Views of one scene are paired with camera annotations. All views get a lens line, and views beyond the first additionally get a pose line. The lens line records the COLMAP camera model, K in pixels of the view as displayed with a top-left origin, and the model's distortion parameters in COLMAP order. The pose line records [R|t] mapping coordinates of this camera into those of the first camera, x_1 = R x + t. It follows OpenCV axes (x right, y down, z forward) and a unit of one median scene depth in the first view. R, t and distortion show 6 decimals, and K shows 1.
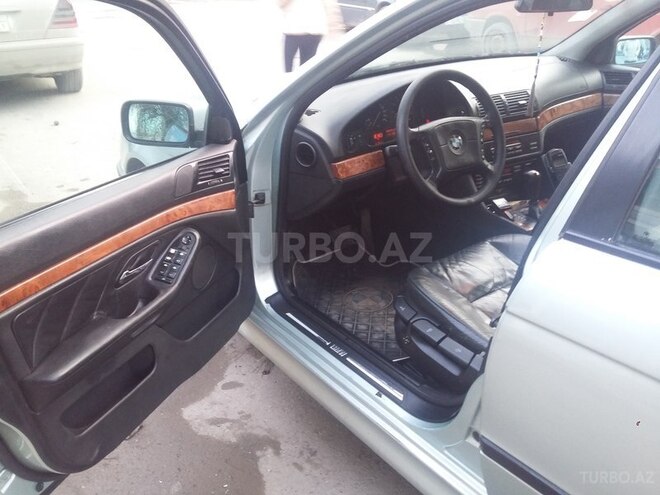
lens RADIAL K [[609.7, 0, 329.8], [0, 609.7, 250.0], [0, 0, 1]] dist [0.116068, -0.250424]
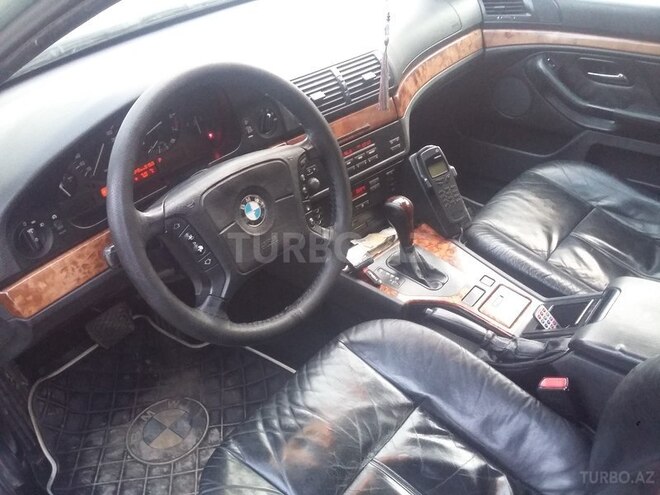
lens RADIAL K [[609.7, 0, 329.8], [0, 609.7, 250.0], [0, 0, 1]] dist [0.116068, -0.250424]
pose [[0.969672, -0.162725, 0.182363, 0.153728], [0.132206, 0.976775, 0.168619, -0.198963], [-0.205566, -0.139396, 0.968665, 0.450366]]
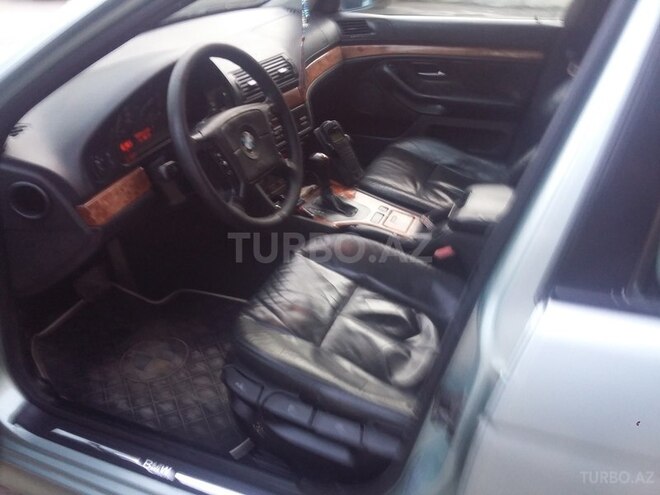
lens RADIAL K [[609.7, 0, 329.8], [0, 609.7, 250.0], [0, 0, 1]] dist [0.116068, -0.250424]
pose [[0.854617, -0.252371, 0.453805, -0.070057], [0.214497, 0.967477, 0.134089, -0.115845], [-0.472886, -0.017255, 0.880955, 0.274476]]
